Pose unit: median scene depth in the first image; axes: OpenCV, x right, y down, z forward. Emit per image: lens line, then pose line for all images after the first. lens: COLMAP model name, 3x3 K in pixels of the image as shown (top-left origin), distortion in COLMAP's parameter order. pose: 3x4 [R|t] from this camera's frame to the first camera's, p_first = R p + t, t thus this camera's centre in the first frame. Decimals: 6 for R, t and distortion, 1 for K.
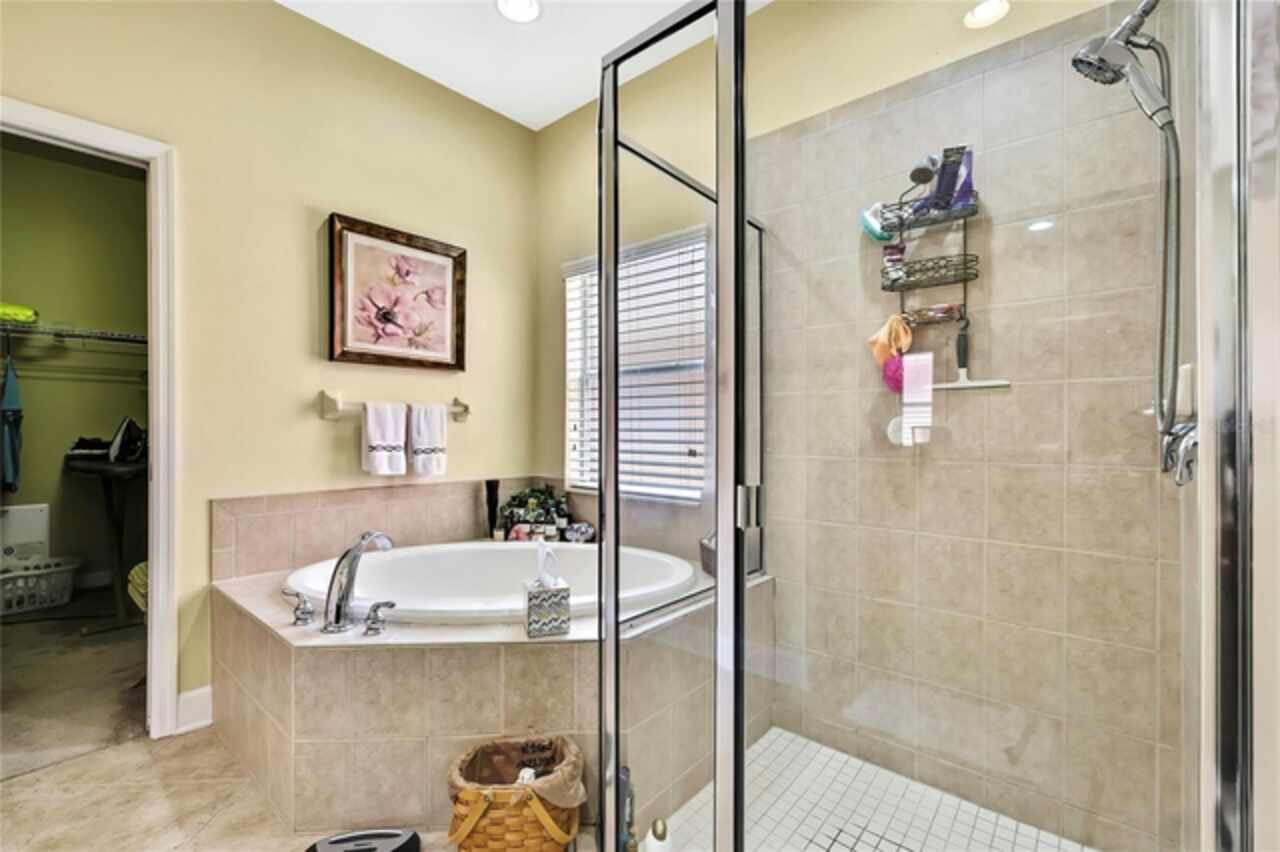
lens RADIAL K [[558.4, 0, 634.6], [0, 558.4, 439.5], [0, 0, 1]] dist [0.011310, -0.000215]
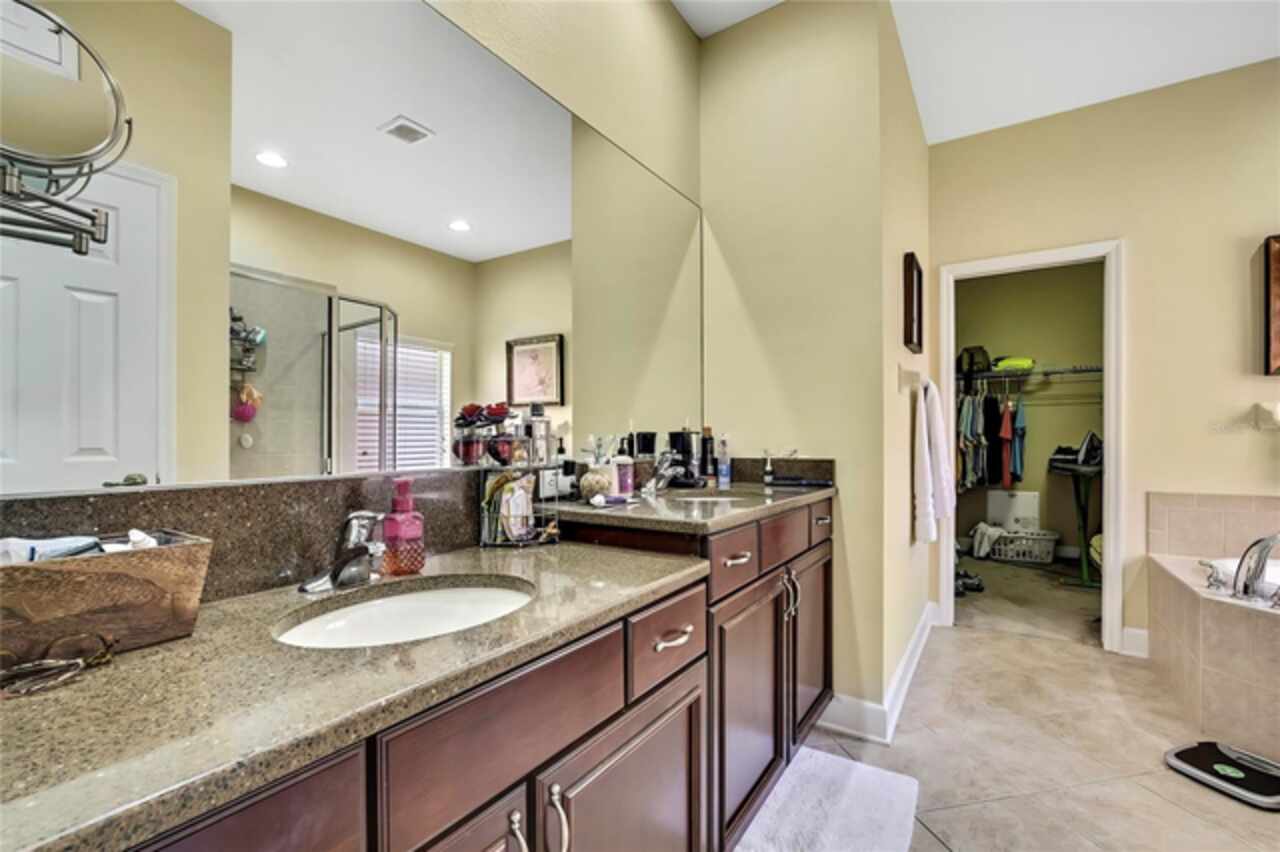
lens RADIAL K [[557.2, 0, 640.0], [0, 557.2, 426.0], [0, 0, 1]] dist [-0.008949, 0.000323]
pose [[0.153326, -0.021797, -0.987935, 0.318675], [-0.026062, 0.999320, -0.026093, 0.015613], [0.987832, 0.029748, 0.152654, -0.348442]]
